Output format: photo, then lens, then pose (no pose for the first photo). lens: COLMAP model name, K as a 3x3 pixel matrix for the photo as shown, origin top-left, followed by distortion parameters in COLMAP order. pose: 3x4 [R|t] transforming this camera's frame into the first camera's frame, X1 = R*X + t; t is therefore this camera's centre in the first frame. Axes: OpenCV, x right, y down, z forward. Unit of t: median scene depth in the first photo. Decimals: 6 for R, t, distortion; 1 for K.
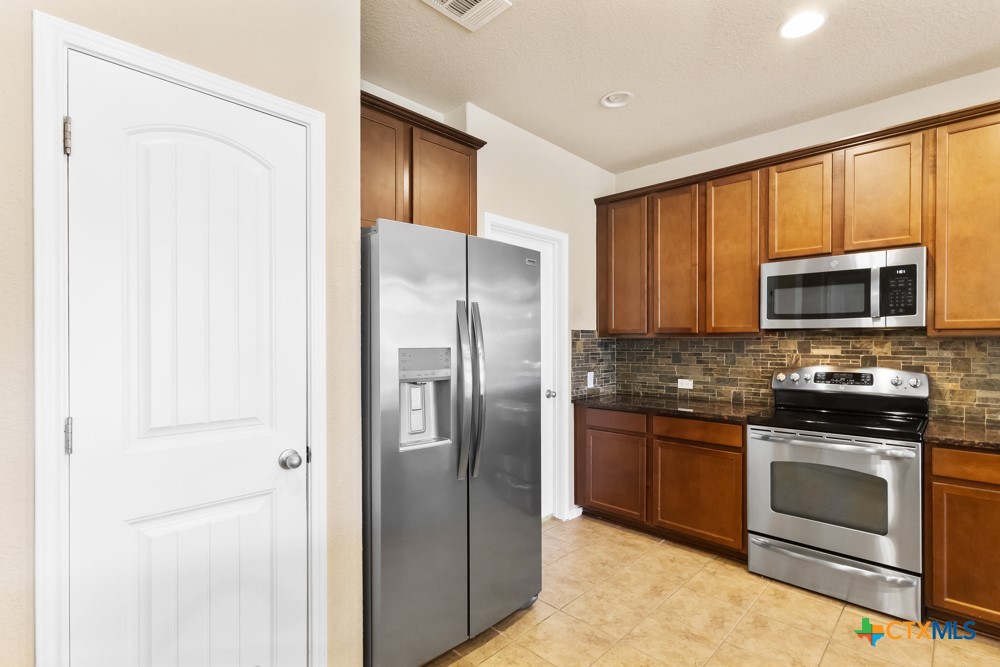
lens RADIAL K [[470.5, 0, 501.1], [0, 470.5, 344.1], [0, 0, 1]] dist [-0.001150, 0.001031]
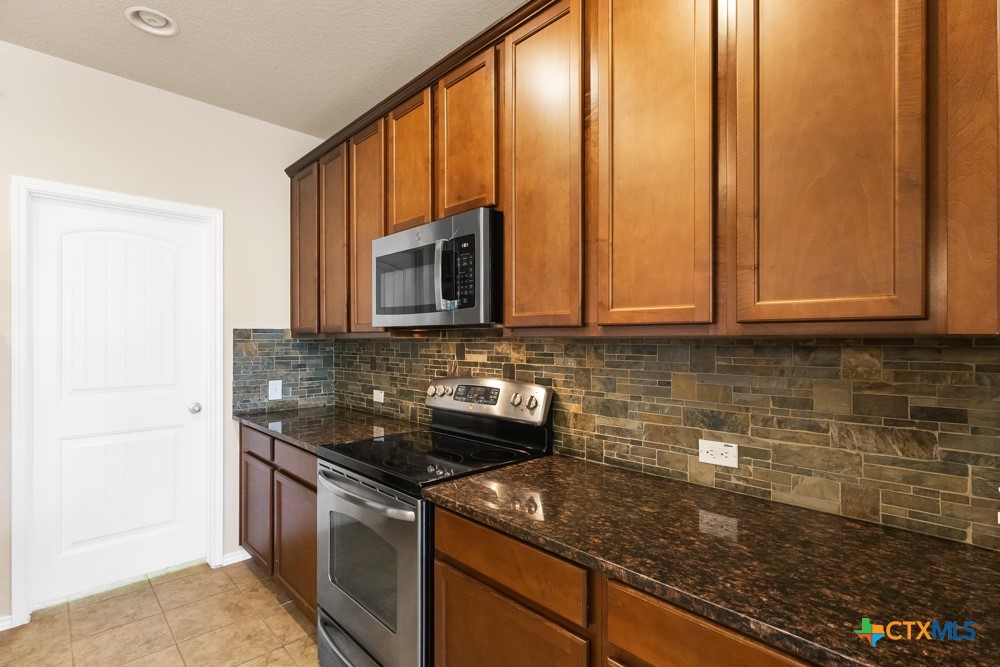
lens RADIAL K [[470.5, 0, 493.0], [0, 470.5, 337.3], [0, 0, 1]] dist [-0.001150, 0.001031]
pose [[0.999577, 0.001614, -0.029027, 0.775895], [-0.001984, 0.999917, -0.012715, -0.007379], [0.029004, 0.012767, 0.999498, 0.260310]]
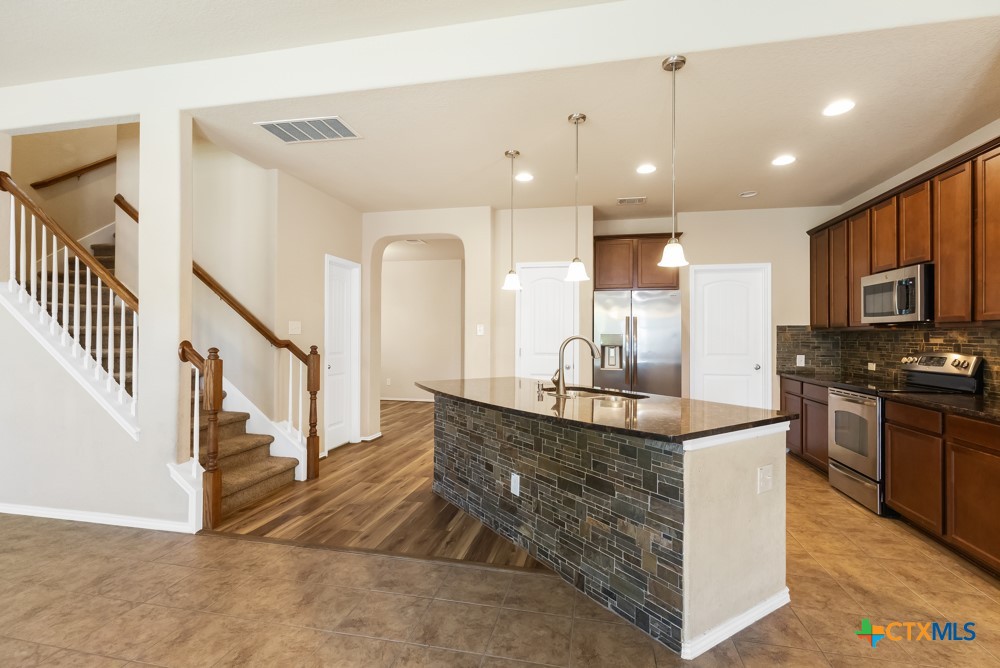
lens RADIAL K [[470.5, 0, 508.8], [0, 470.5, 333.6], [0, 0, 1]] dist [-0.001150, 0.001031]
pose [[0.555024, -0.000615, -0.831834, 1.154407], [-0.011195, 0.999904, -0.008209, 0.021340], [0.831759, 0.013869, 0.554964, -0.672334]]
